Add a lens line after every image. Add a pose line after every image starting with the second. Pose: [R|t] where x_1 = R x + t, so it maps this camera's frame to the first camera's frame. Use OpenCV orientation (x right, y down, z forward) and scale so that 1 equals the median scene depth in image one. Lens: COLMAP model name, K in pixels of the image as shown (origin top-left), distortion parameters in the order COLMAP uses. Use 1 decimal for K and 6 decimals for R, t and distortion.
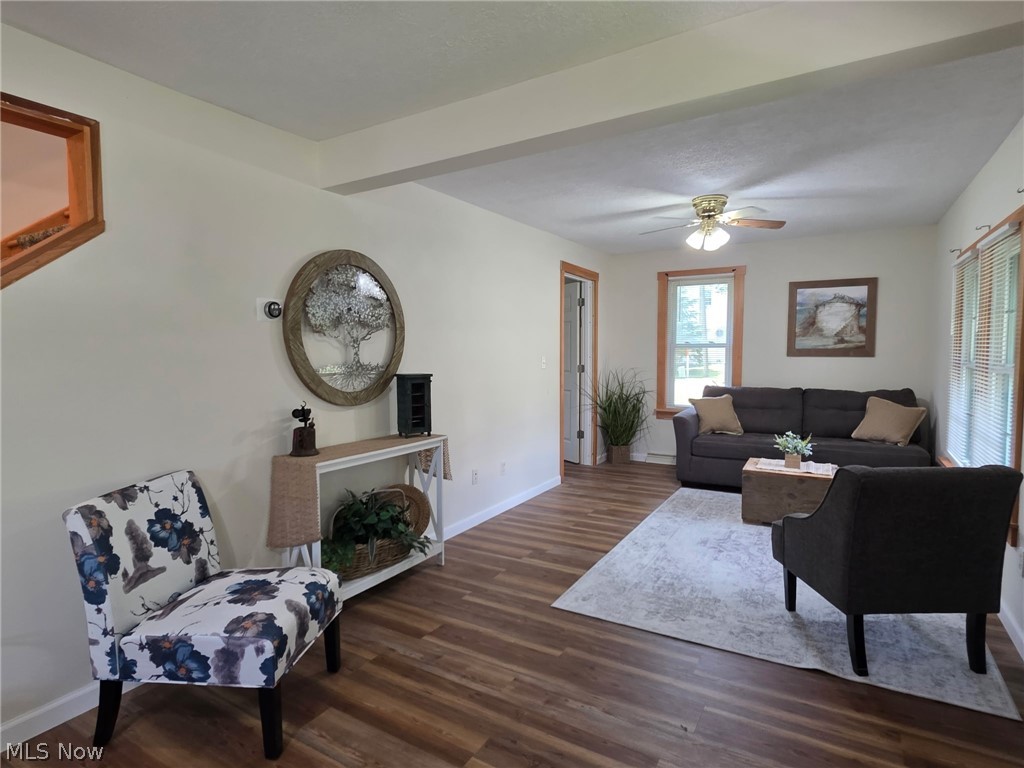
lens RADIAL K [[551.8, 0, 512.7], [0, 551.8, 381.7], [0, 0, 1]] dist [-0.003755, -0.002040]
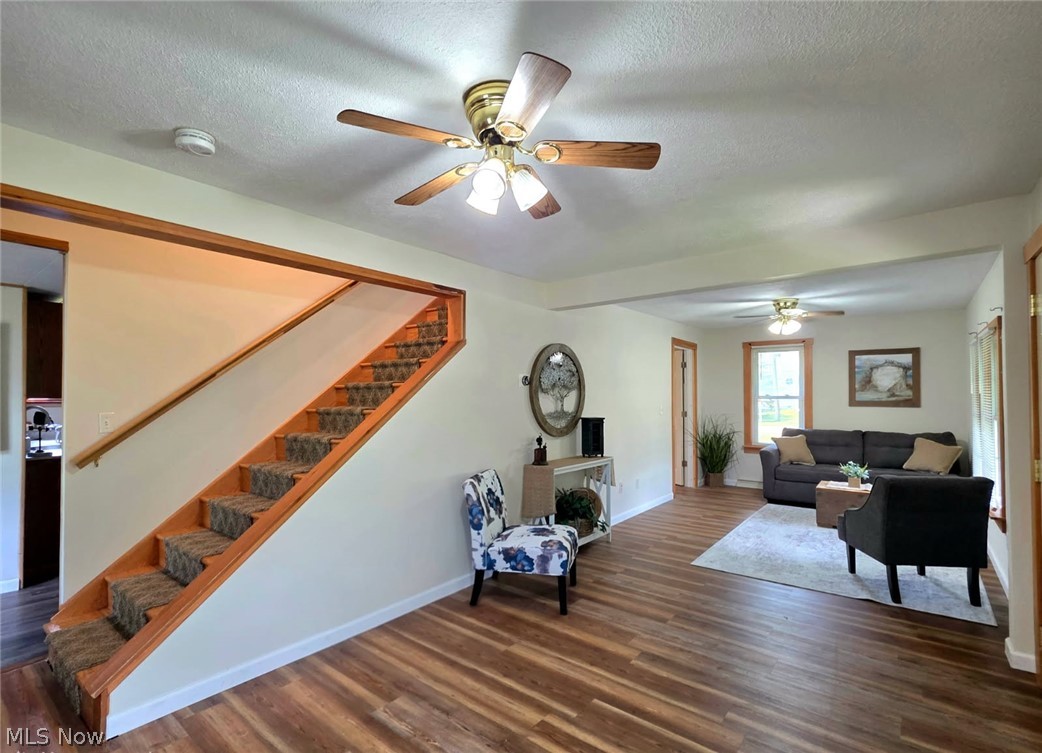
lens RADIAL K [[490.2, 0, 520.2], [0, 490.2, 384.2], [0, 0, 1]] dist [-0.008060, -0.000013]
pose [[0.989680, 0.000393, -0.143296, -0.198987], [-0.011758, 0.996847, -0.078473, 0.003386], [0.142813, 0.079348, 0.986564, -0.471352]]
